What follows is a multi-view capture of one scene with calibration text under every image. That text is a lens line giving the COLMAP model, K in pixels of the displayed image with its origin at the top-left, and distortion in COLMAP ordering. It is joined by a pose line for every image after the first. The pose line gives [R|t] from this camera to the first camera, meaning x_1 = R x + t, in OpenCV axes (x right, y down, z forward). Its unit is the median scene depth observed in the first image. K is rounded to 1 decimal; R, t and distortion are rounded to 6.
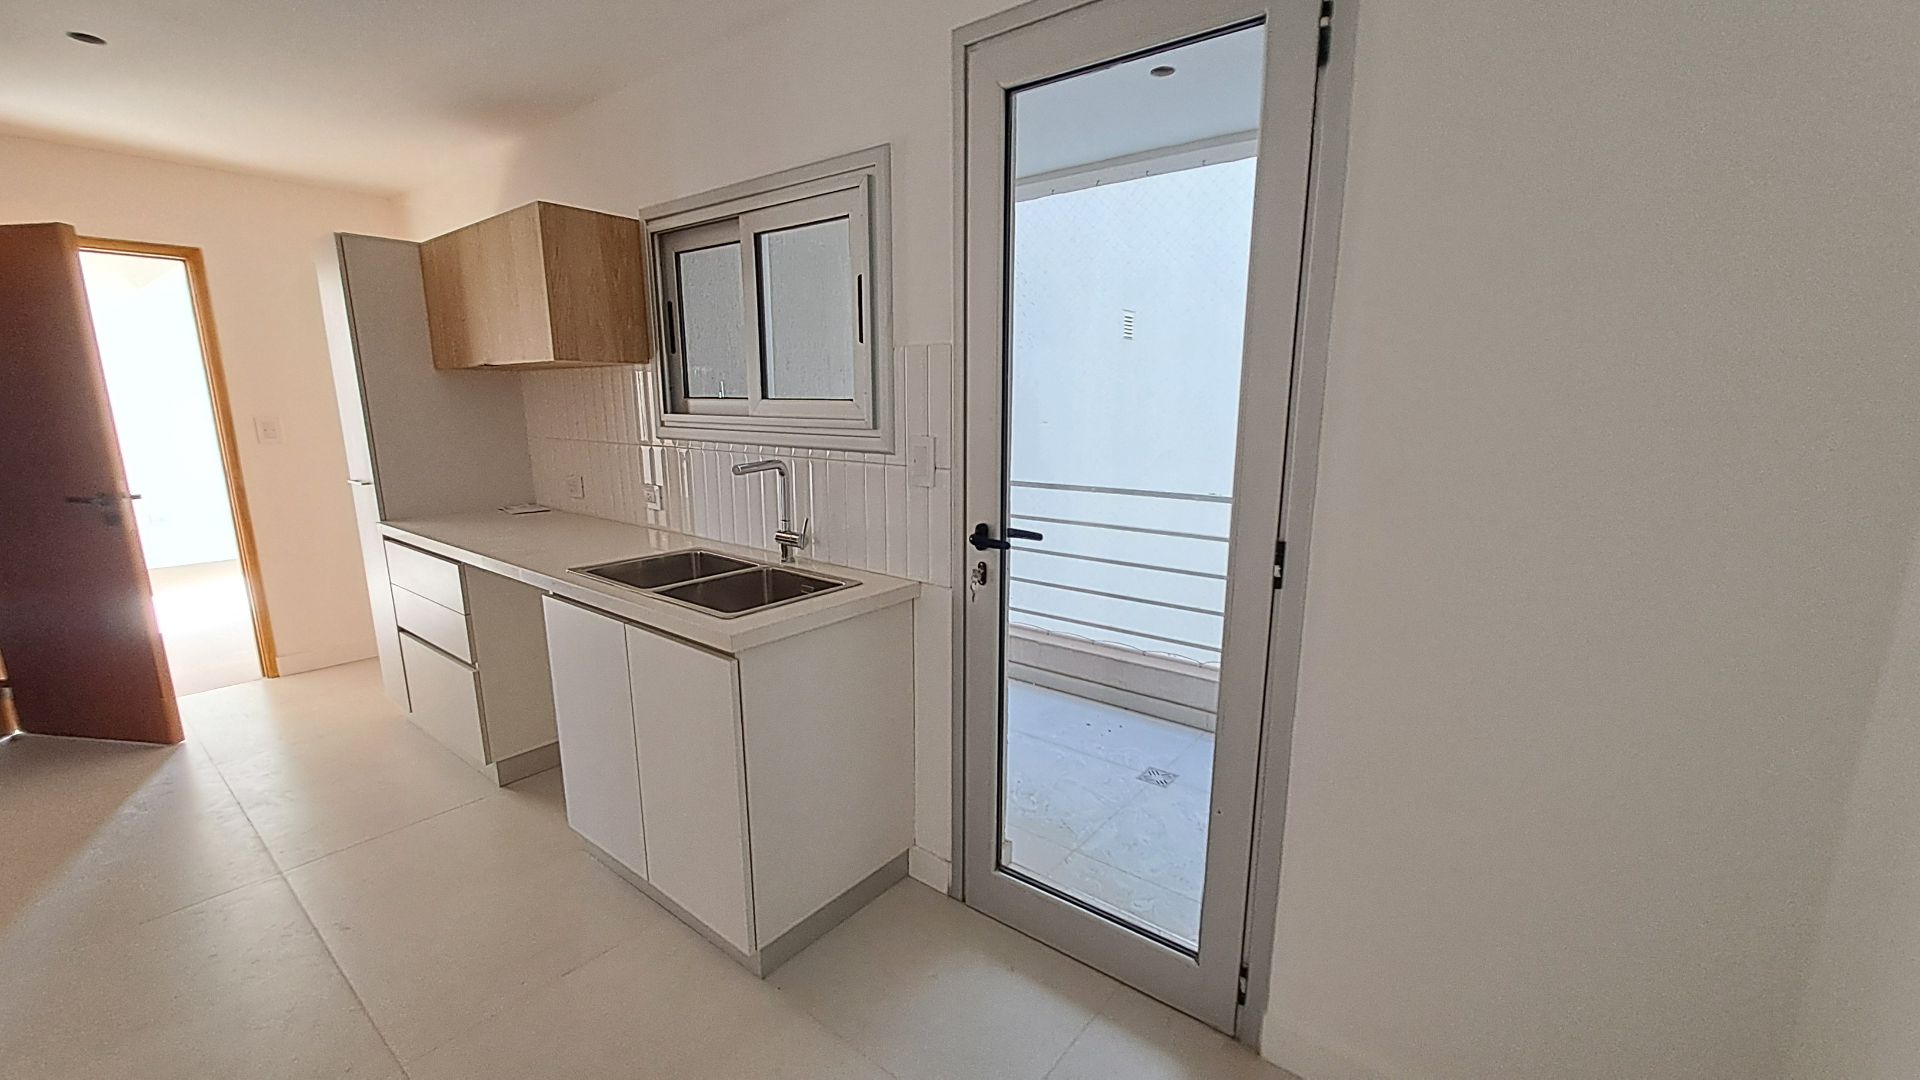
lens RADIAL K [[756.9, 0, 961.6], [0, 756.9, 551.7], [0, 0, 1]] dist [0.002204, 0.000019]
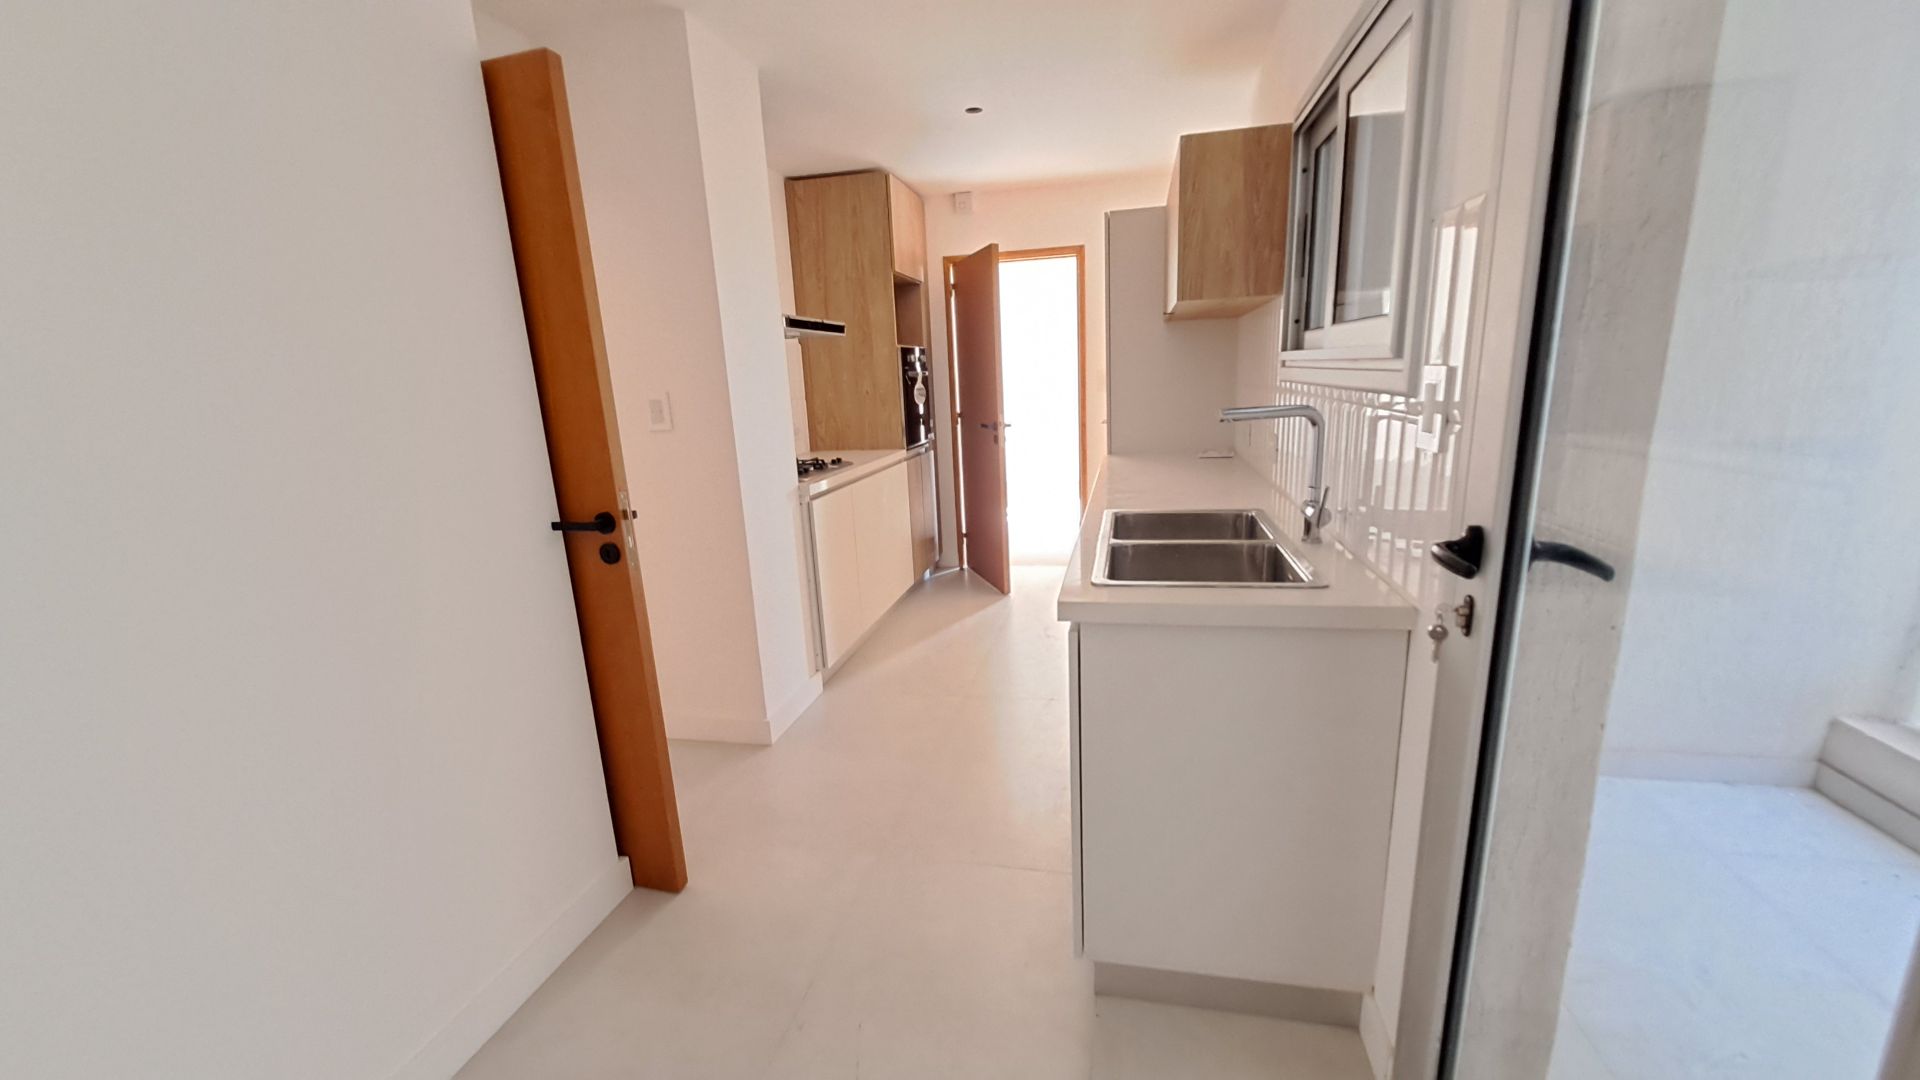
lens RADIAL K [[756.9, 0, 957.7], [0, 756.9, 538.7], [0, 0, 1]] dist [0.002204, 0.000019]
pose [[0.427085, 0.170583, -0.887975, 0.237953], [-0.129083, 0.983487, 0.126847, -0.033023], [0.894951, 0.060448, 0.442052, 0.293561]]
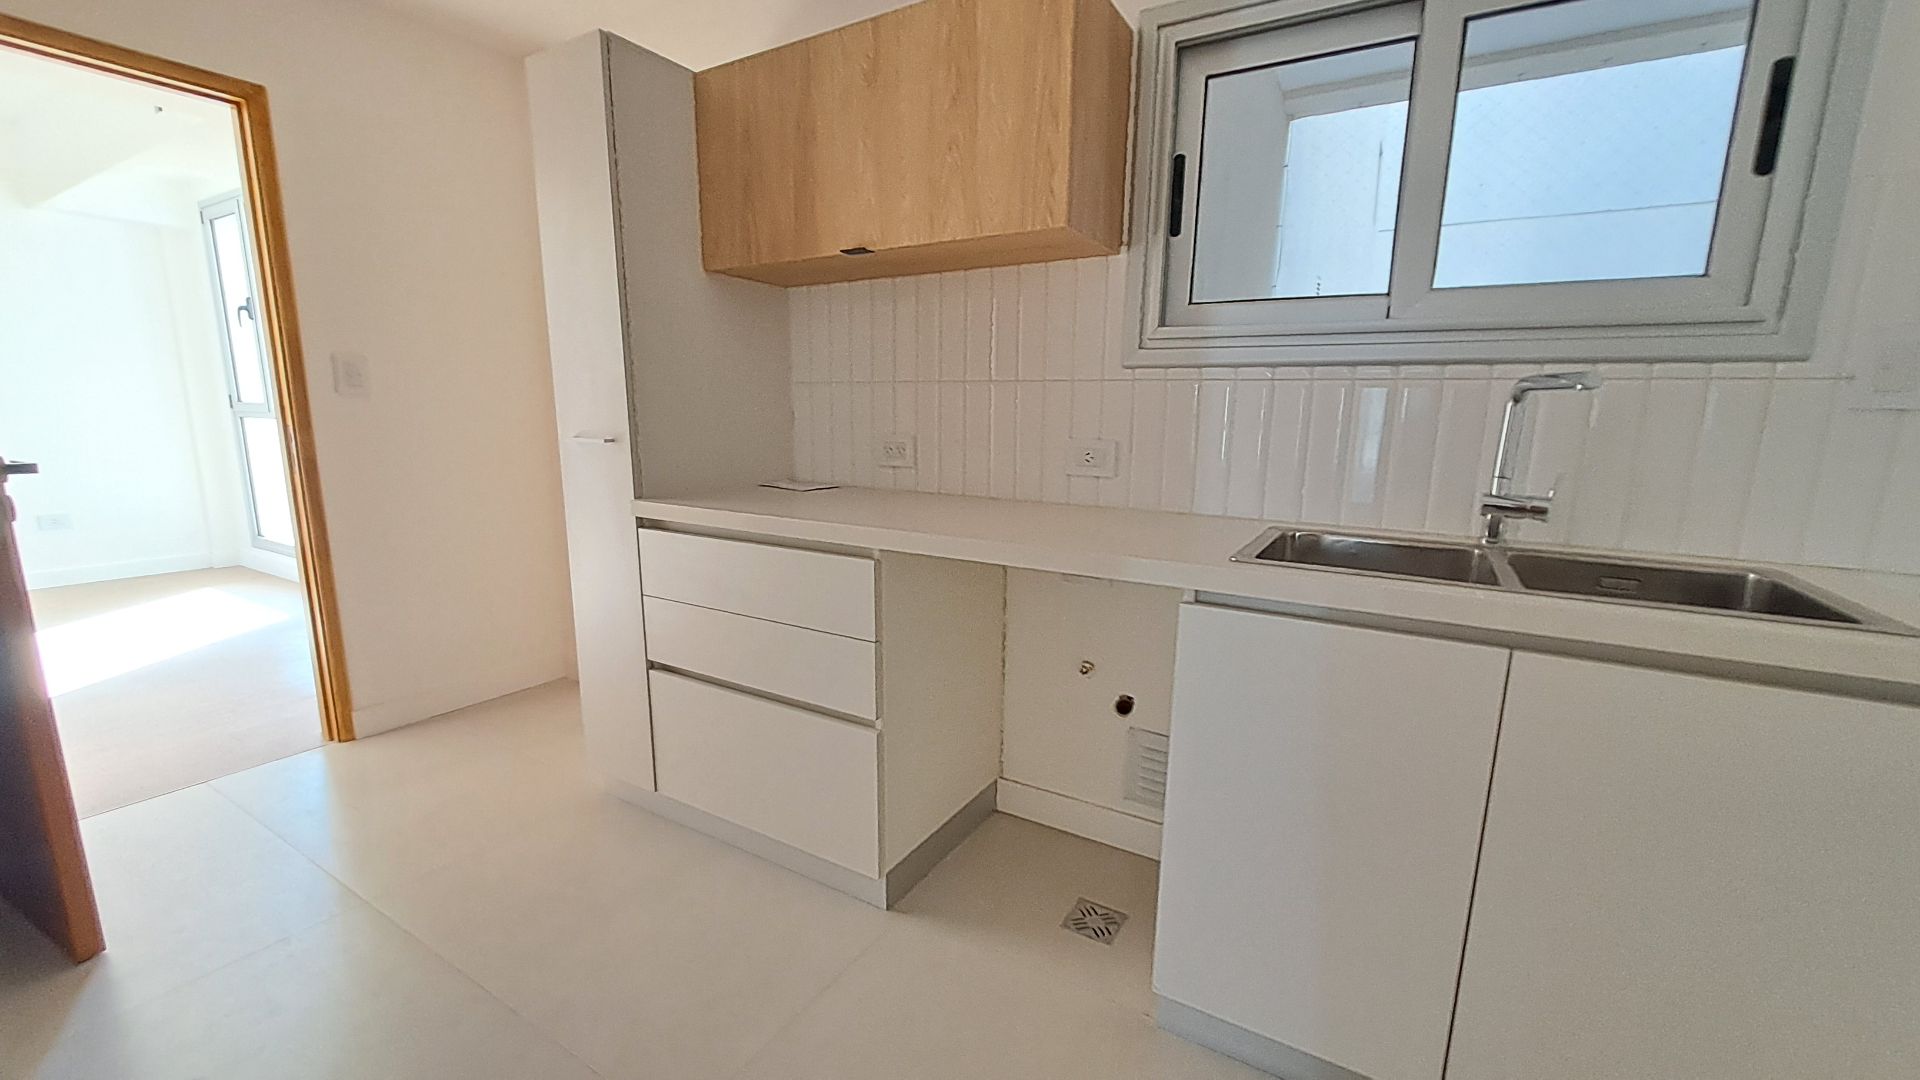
lens RADIAL K [[756.9, 0, 967.7], [0, 756.9, 549.2], [0, 0, 1]] dist [0.002204, 0.000019]
pose [[0.991874, -0.012134, 0.126646, -0.619512], [0.013962, 0.999811, -0.013554, 0.016475], [-0.126457, 0.015212, 0.991855, 0.357574]]
